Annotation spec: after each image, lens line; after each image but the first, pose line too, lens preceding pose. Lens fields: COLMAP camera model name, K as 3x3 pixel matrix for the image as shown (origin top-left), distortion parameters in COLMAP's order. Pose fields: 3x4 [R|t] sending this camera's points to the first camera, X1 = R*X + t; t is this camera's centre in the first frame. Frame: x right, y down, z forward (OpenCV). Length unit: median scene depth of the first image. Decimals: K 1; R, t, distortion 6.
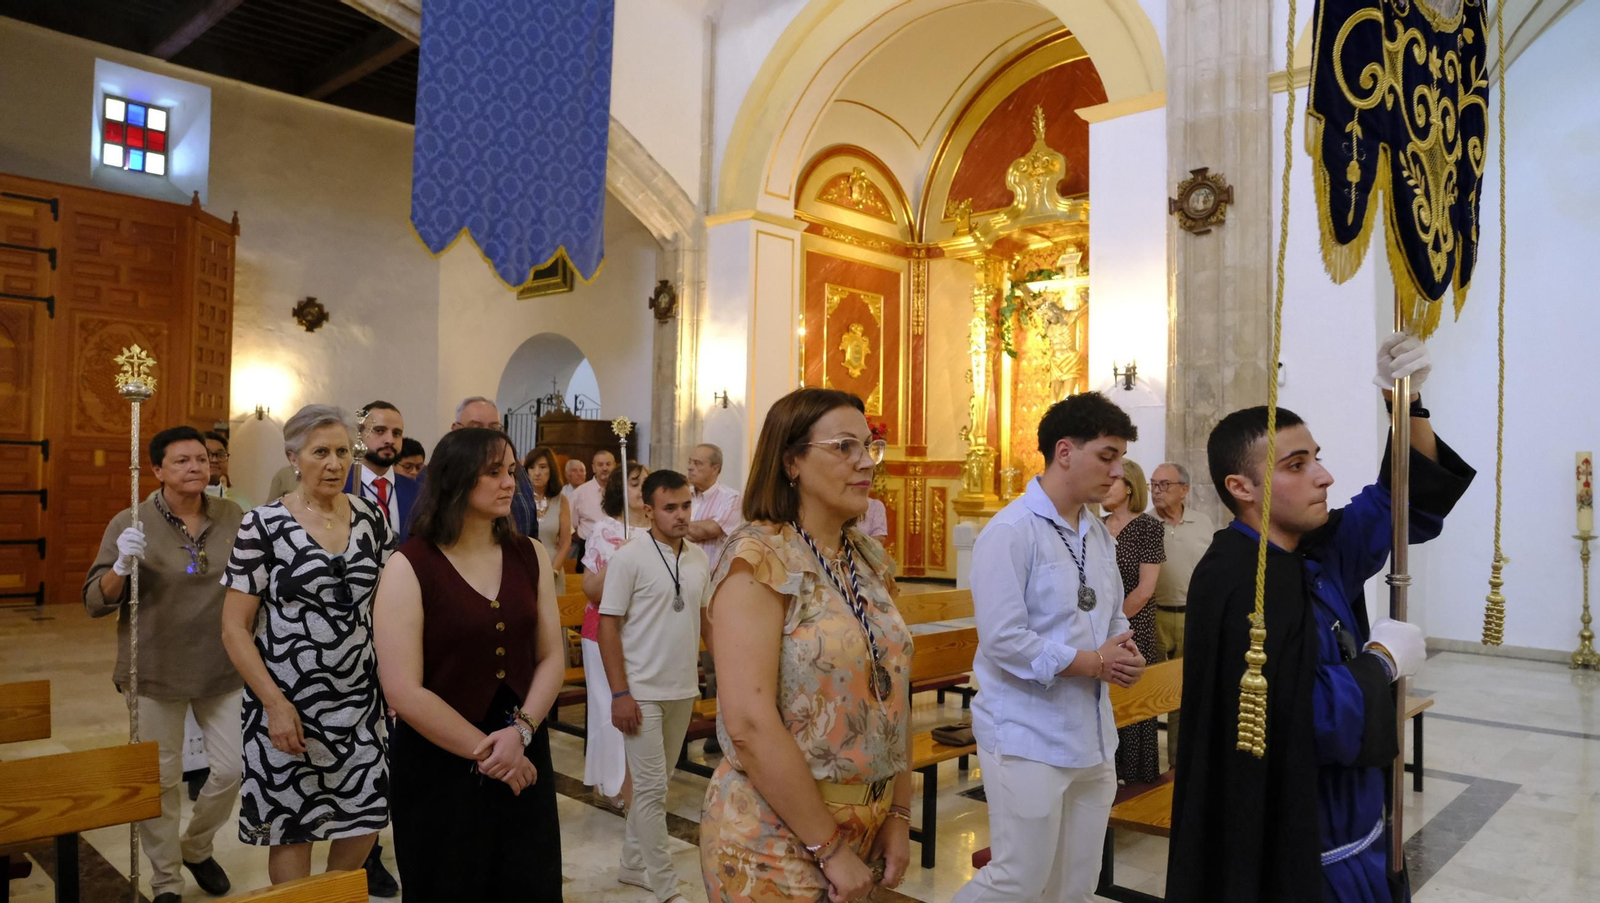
lens RADIAL K [[1087.8, 0, 803.7], [0, 1087.8, 451.7], [0, 0, 1]] dist [-0.024531, 0.010347]
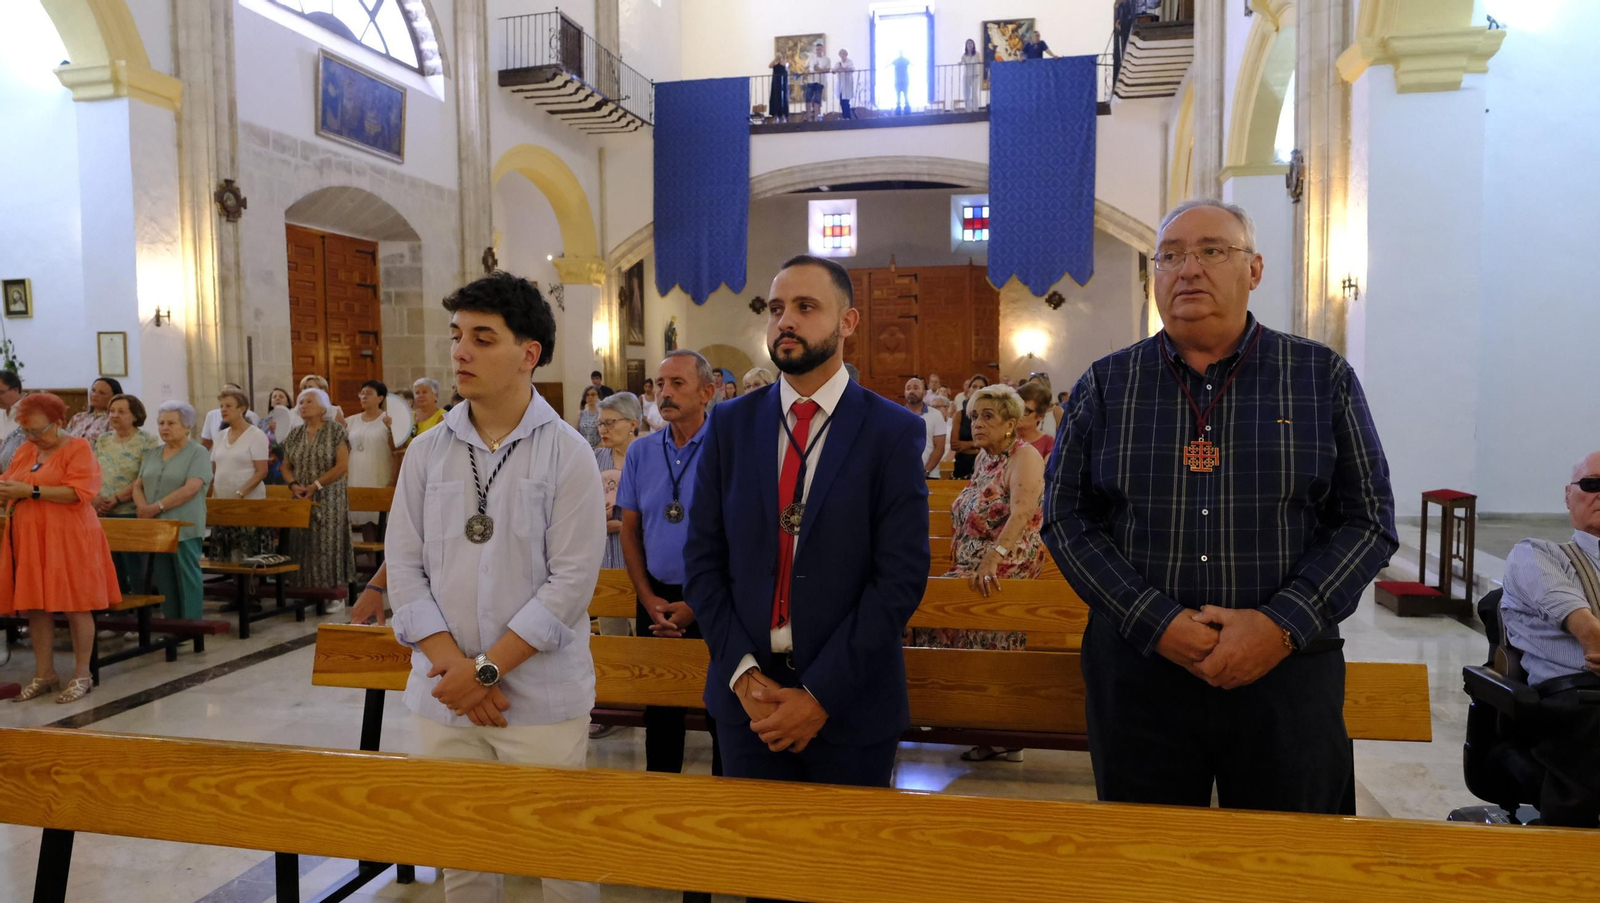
lens RADIAL K [[1087.8, 0, 803.7], [0, 1087.8, 451.7], [0, 0, 1]] dist [-0.024531, 0.010347]
pose [[0.523533, 0.031424, -0.851426, 0.995727], [0.045004, 0.996905, 0.064466, -0.006774], [0.850816, -0.072068, 0.520498, -0.395869]]
